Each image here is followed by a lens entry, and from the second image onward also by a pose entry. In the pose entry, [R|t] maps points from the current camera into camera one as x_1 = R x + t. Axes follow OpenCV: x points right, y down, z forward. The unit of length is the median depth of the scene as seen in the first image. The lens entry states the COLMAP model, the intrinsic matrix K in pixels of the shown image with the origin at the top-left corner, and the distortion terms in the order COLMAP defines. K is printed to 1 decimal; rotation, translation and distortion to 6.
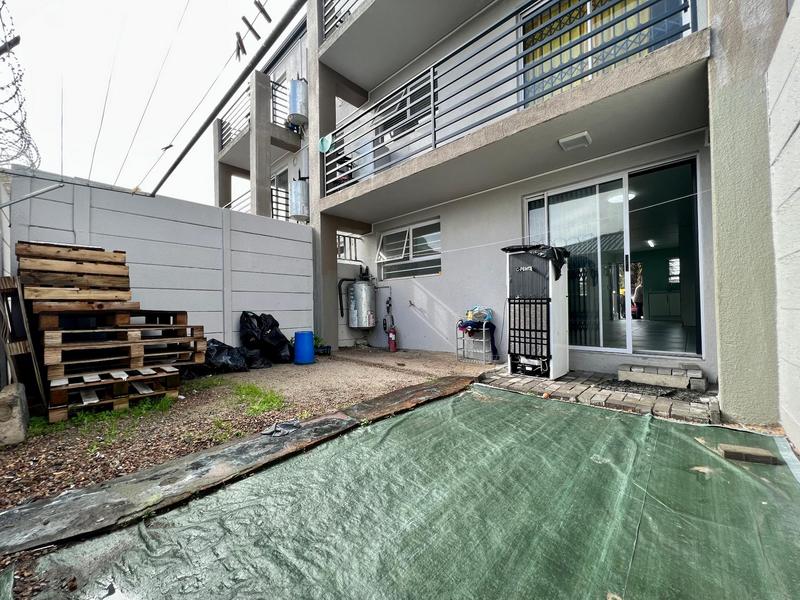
lens RADIAL K [[319.4, 0, 399.4], [0, 319.4, 301.8], [0, 0, 1]] dist [0.001877, 0.000136]
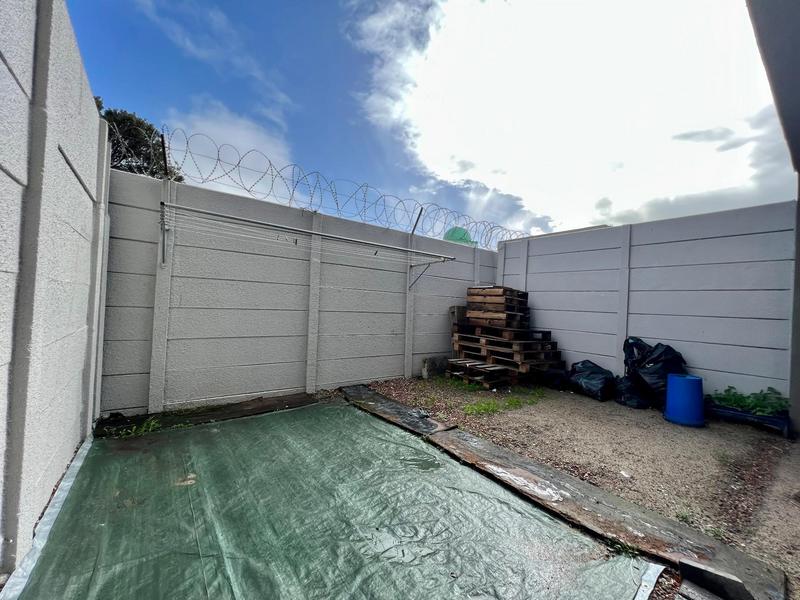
lens RADIAL K [[319.4, 0, 398.9], [0, 319.4, 302.0], [0, 0, 1]] dist [0.001877, 0.000136]
pose [[-0.184611, -0.012629, -0.982730, 0.856824], [-0.027184, 0.999600, -0.007739, -0.071952], [0.982436, 0.025286, -0.184881, 0.930520]]
